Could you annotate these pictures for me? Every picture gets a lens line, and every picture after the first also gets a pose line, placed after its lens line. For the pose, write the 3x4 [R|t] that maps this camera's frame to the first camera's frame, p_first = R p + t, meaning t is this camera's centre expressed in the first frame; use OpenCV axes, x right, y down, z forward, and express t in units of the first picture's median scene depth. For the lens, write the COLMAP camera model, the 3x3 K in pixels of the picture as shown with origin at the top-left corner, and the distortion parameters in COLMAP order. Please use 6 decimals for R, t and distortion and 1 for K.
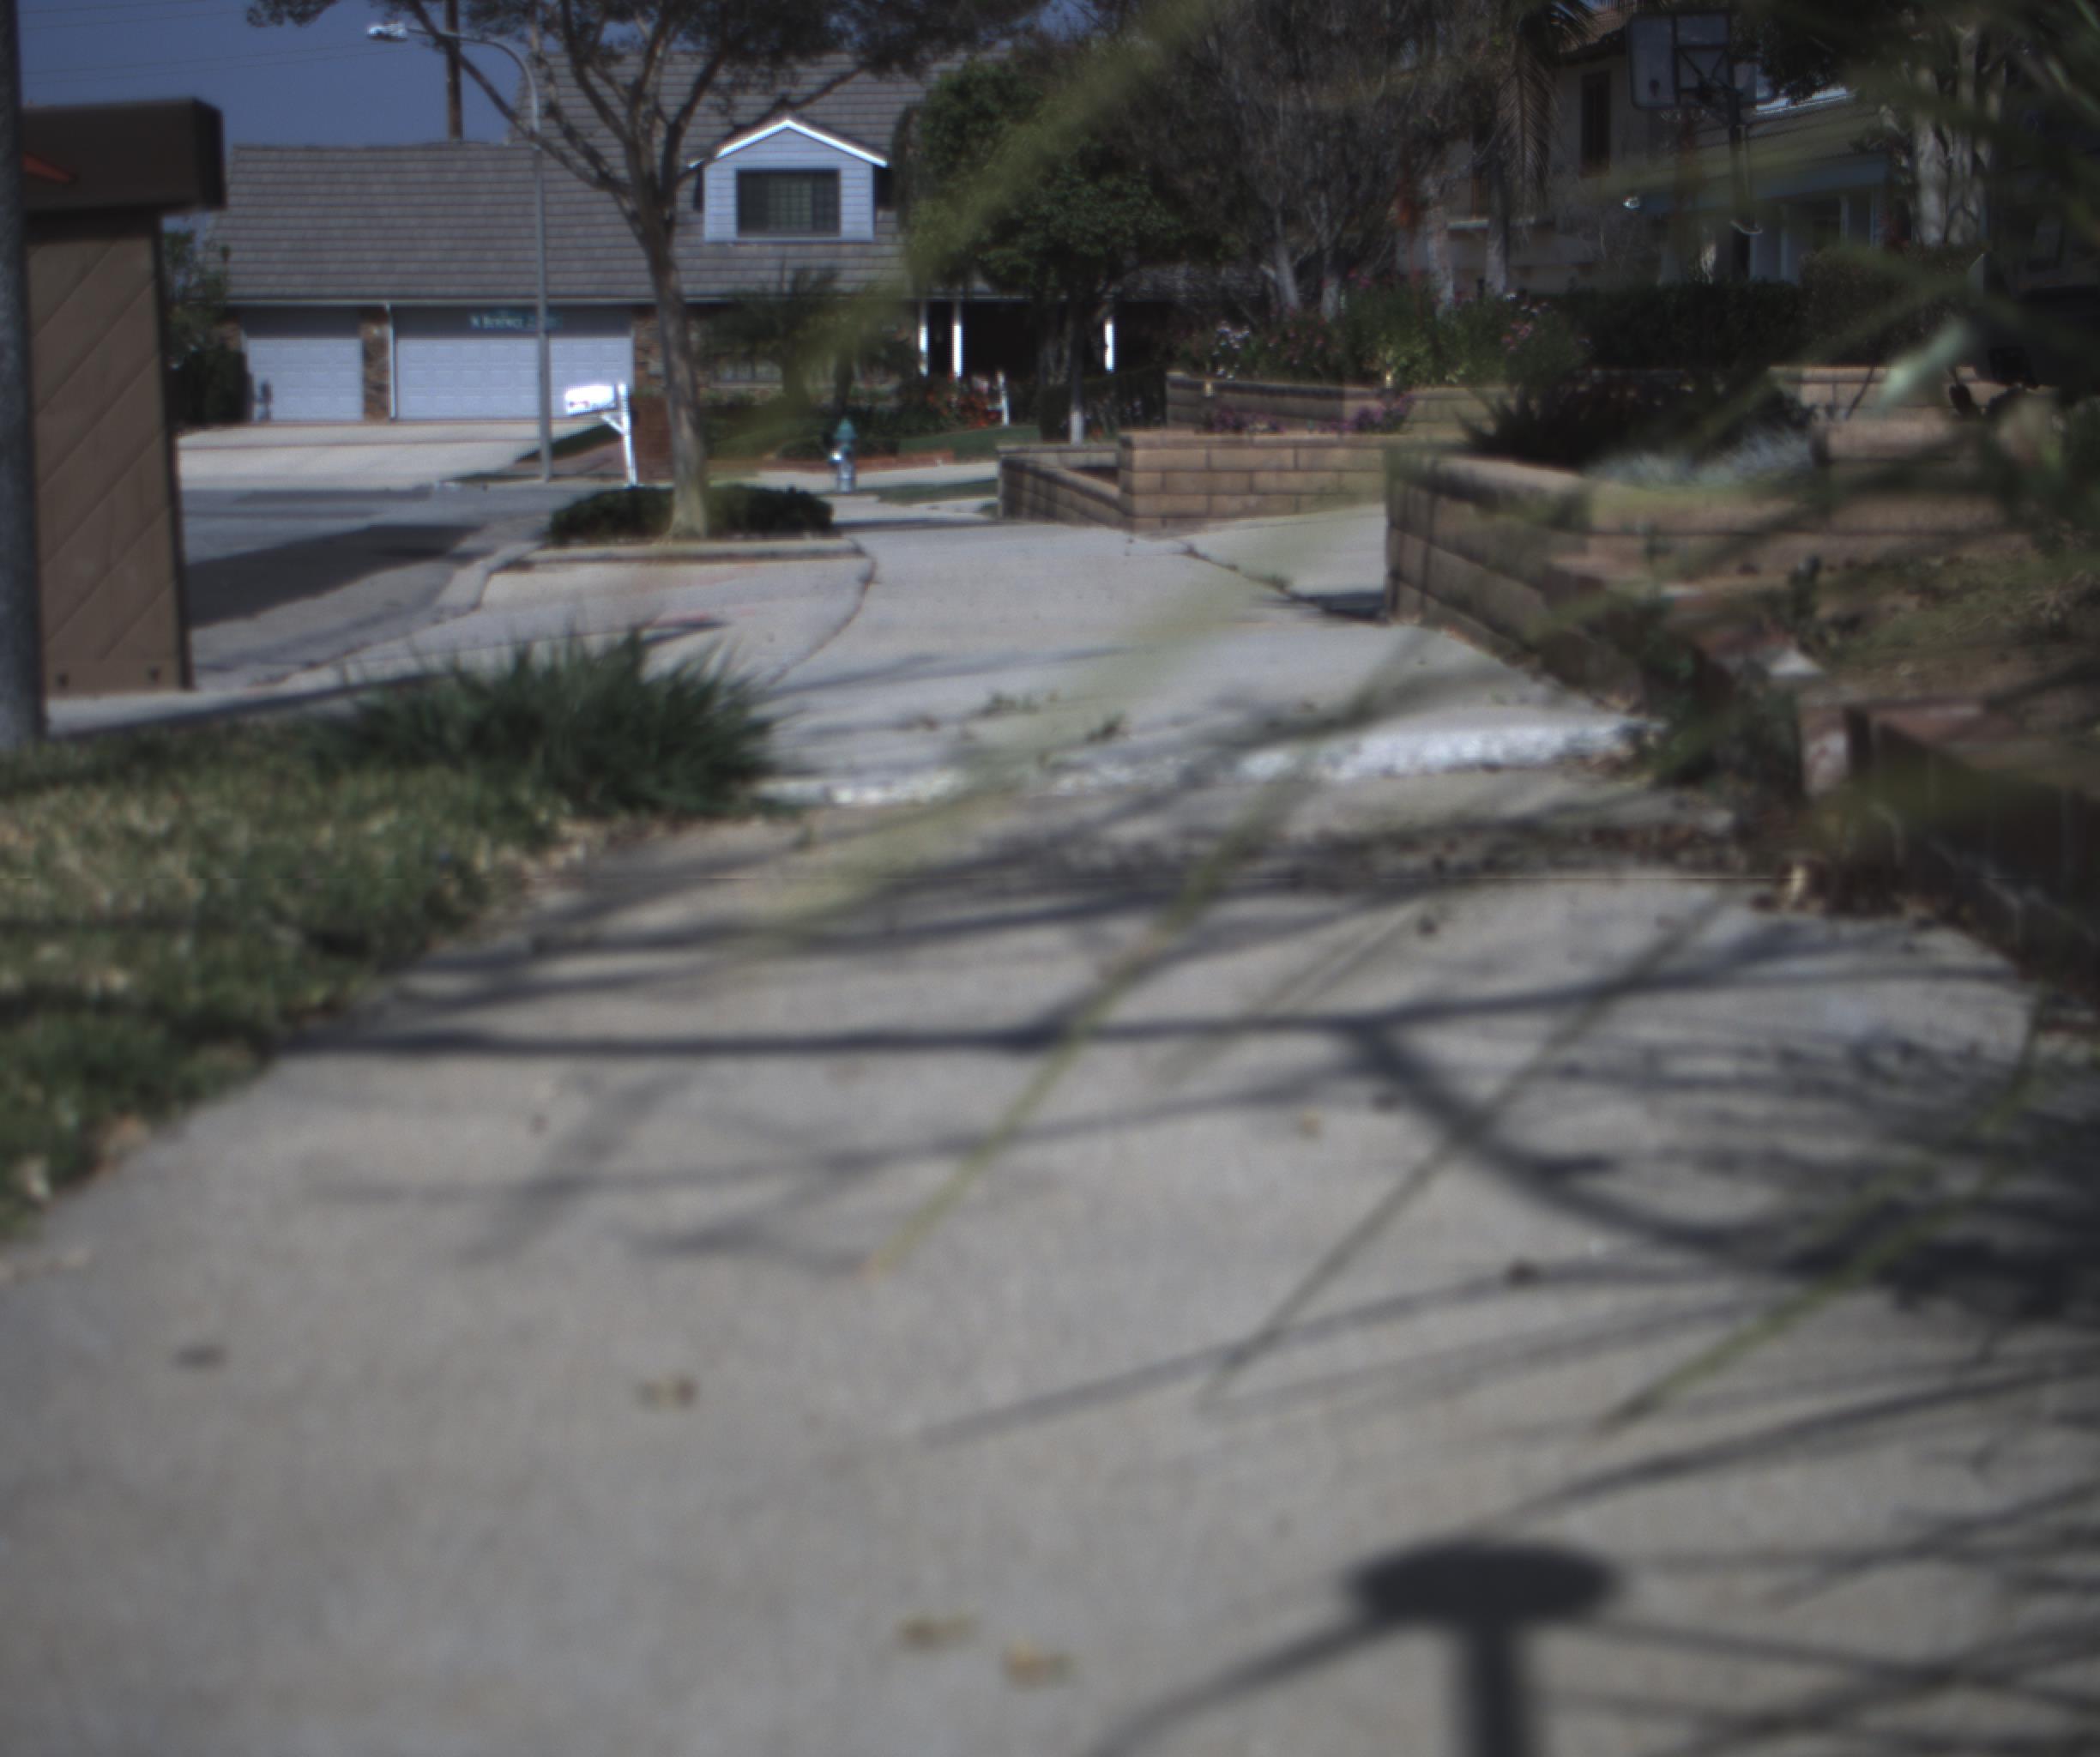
lens RADIAL K [[3930.3, 0, 1050.0], [0, 3930.3, 878.5], [0, 0, 1]] dist [-0.189653, 0.917615]
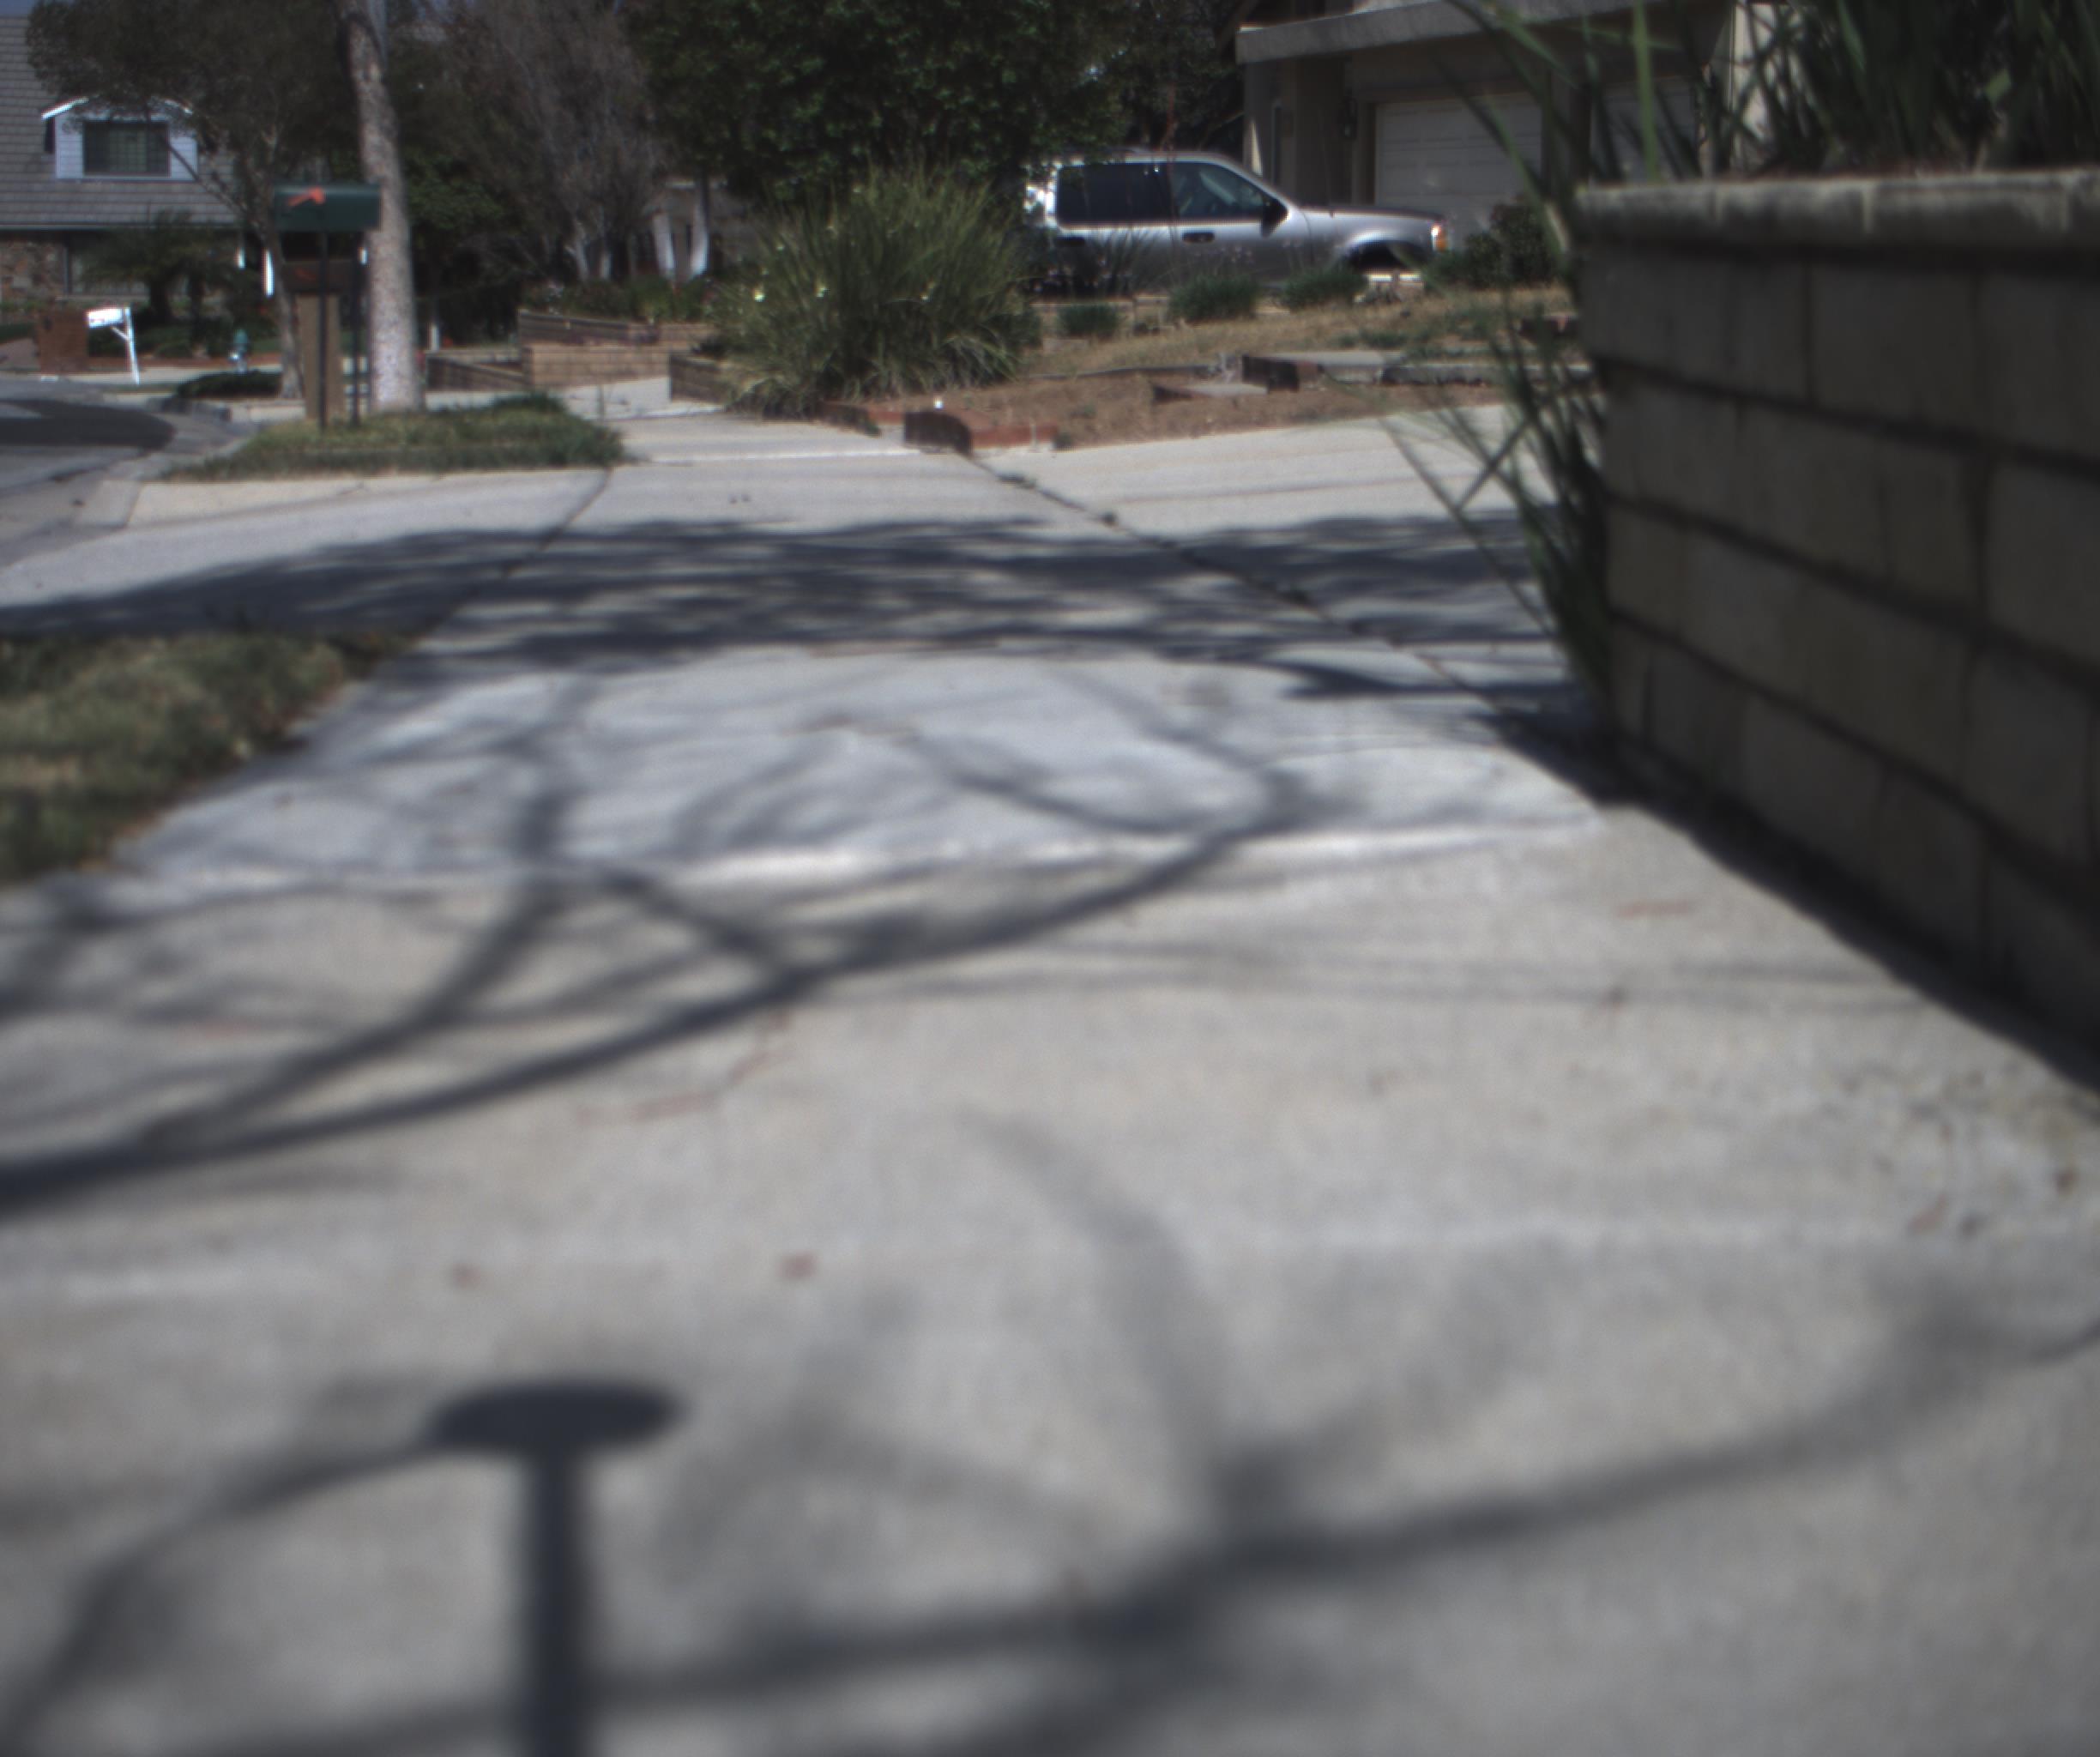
lens RADIAL K [[3930.3, 0, 1050.0], [0, 3930.3, 878.5], [0, 0, 1]] dist [-0.189653, 0.917615]
pose [[0.979926, -0.021147, 0.198238, -0.060002], [0.016094, 0.999504, 0.027068, 0.056856], [-0.198712, -0.023334, 0.979780, -0.529346]]
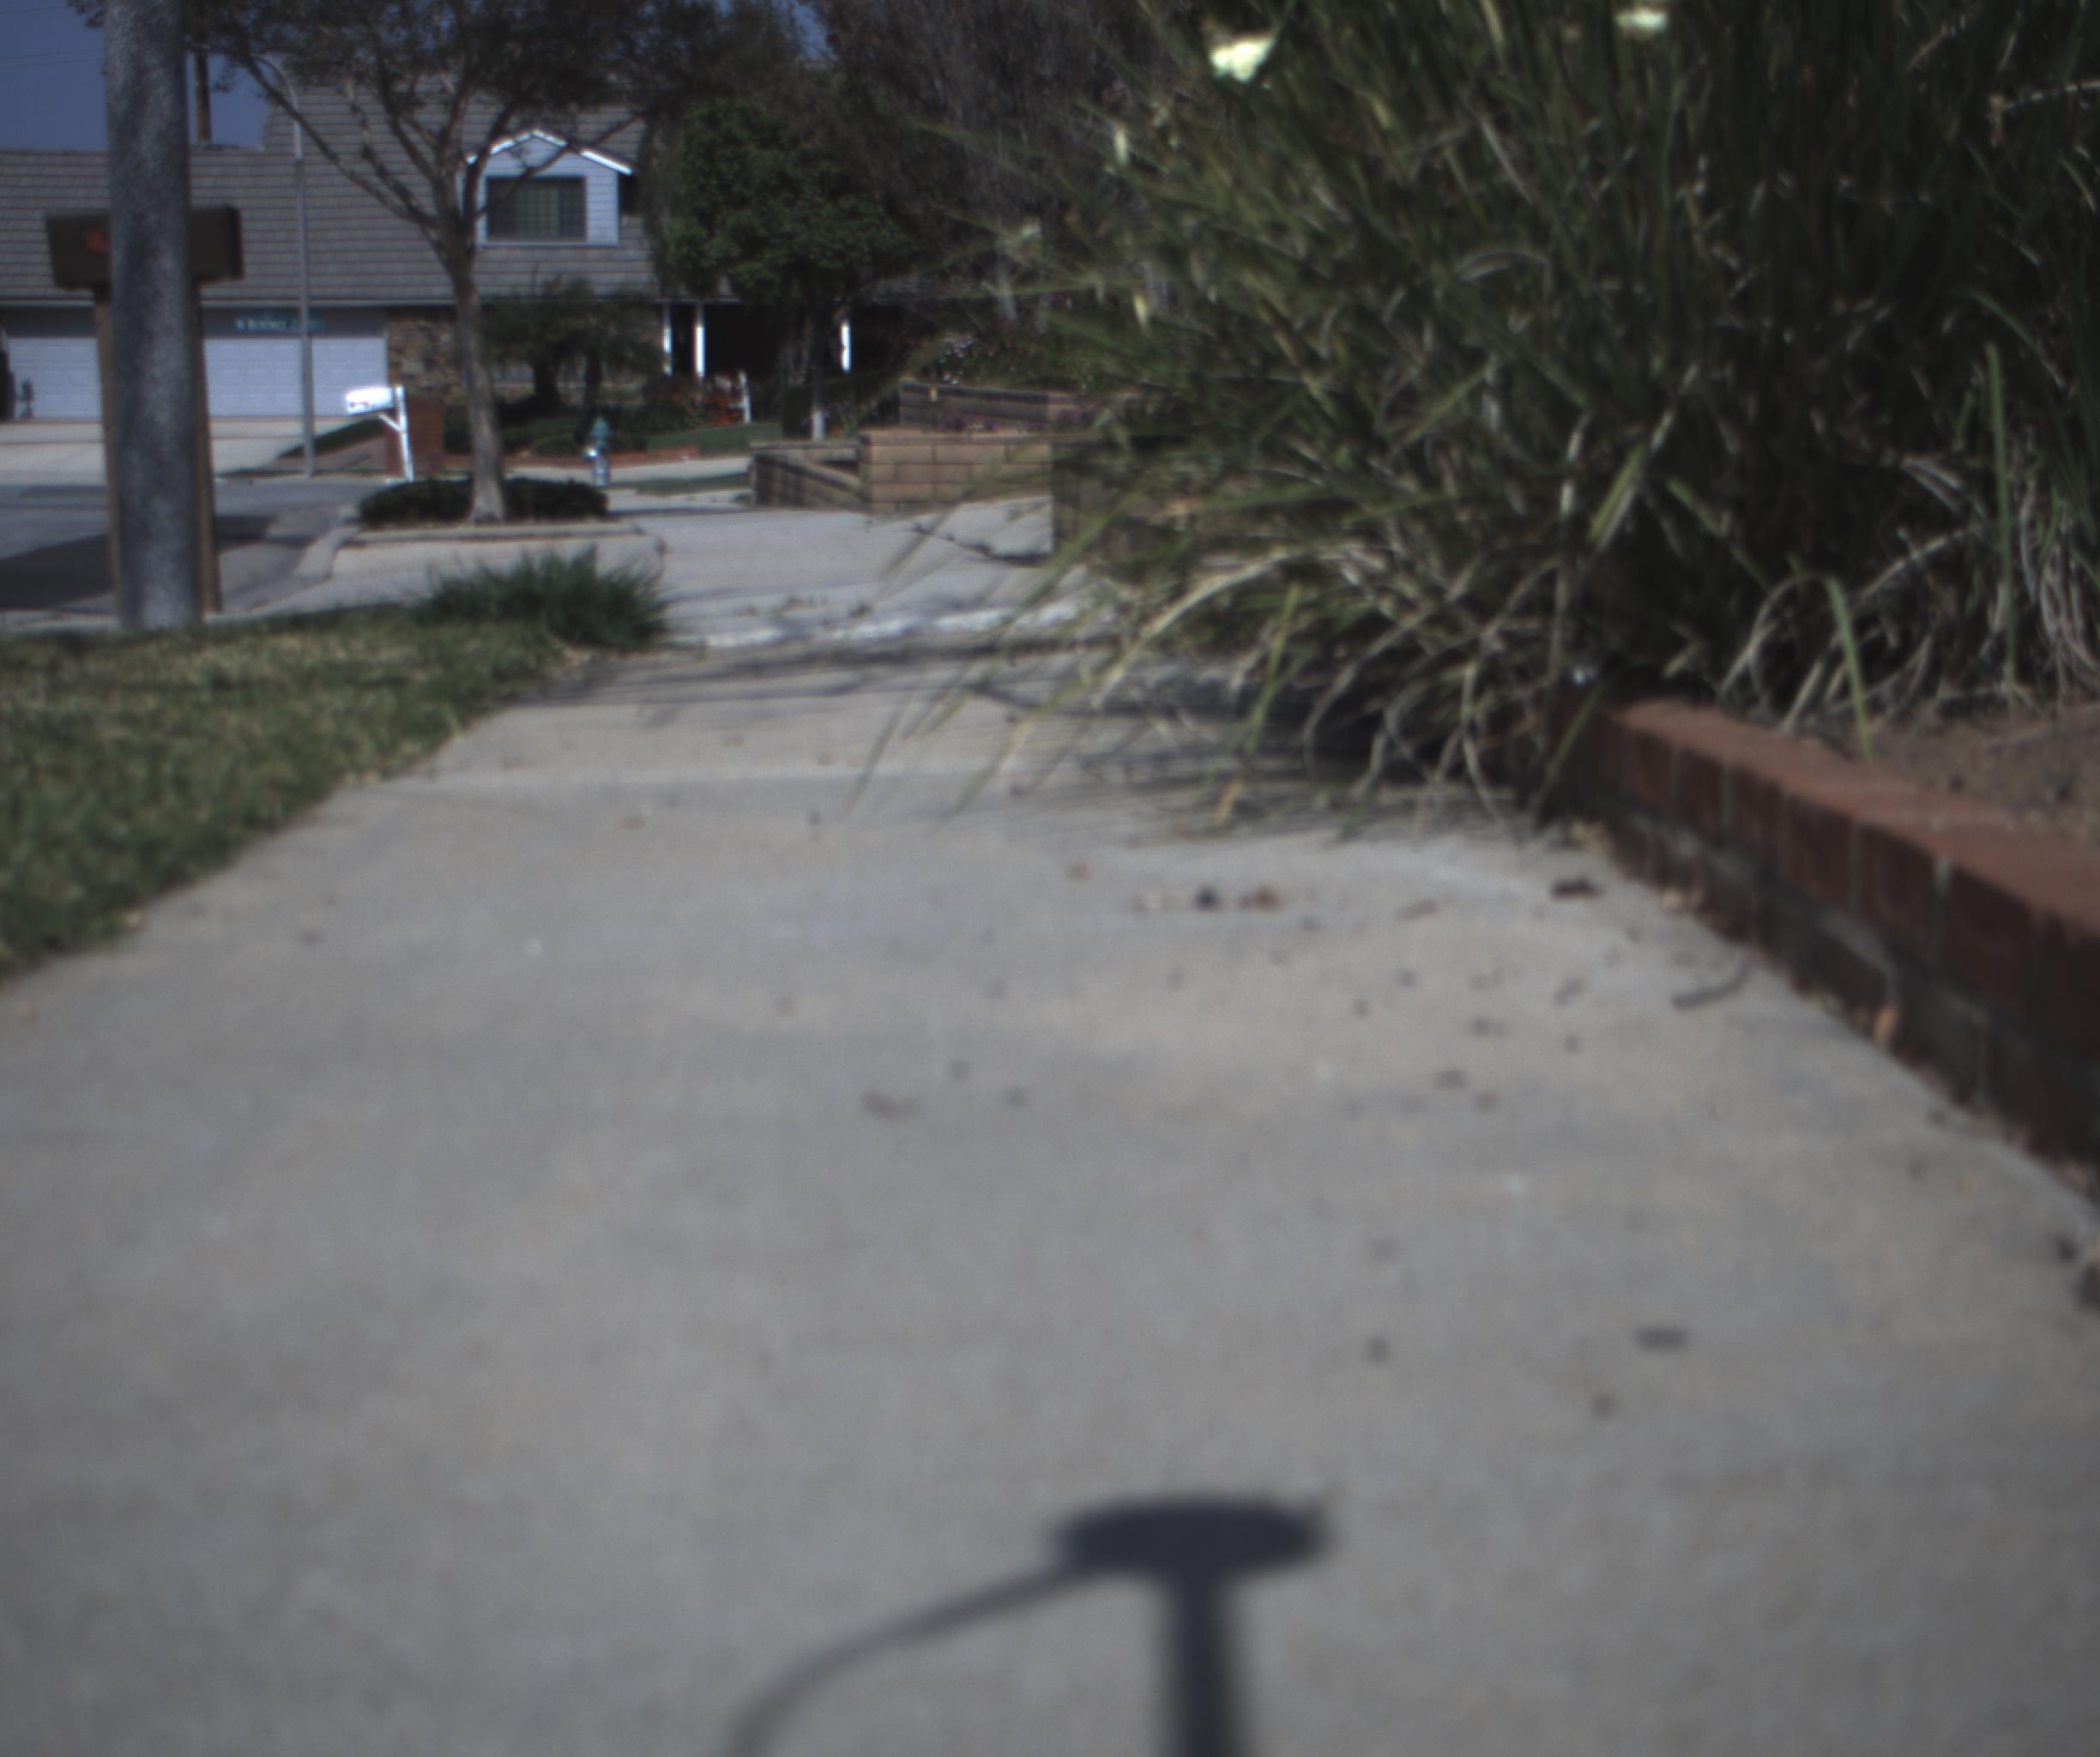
lens RADIAL K [[3930.3, 0, 1050.0], [0, 3930.3, 878.5], [0, 0, 1]] dist [-0.189653, 0.917615]
pose [[0.997747, -0.007039, 0.066722, -0.002243], [0.006973, 0.999975, 0.001220, 0.009787], [-0.066729, -0.000752, 0.997771, -0.089562]]
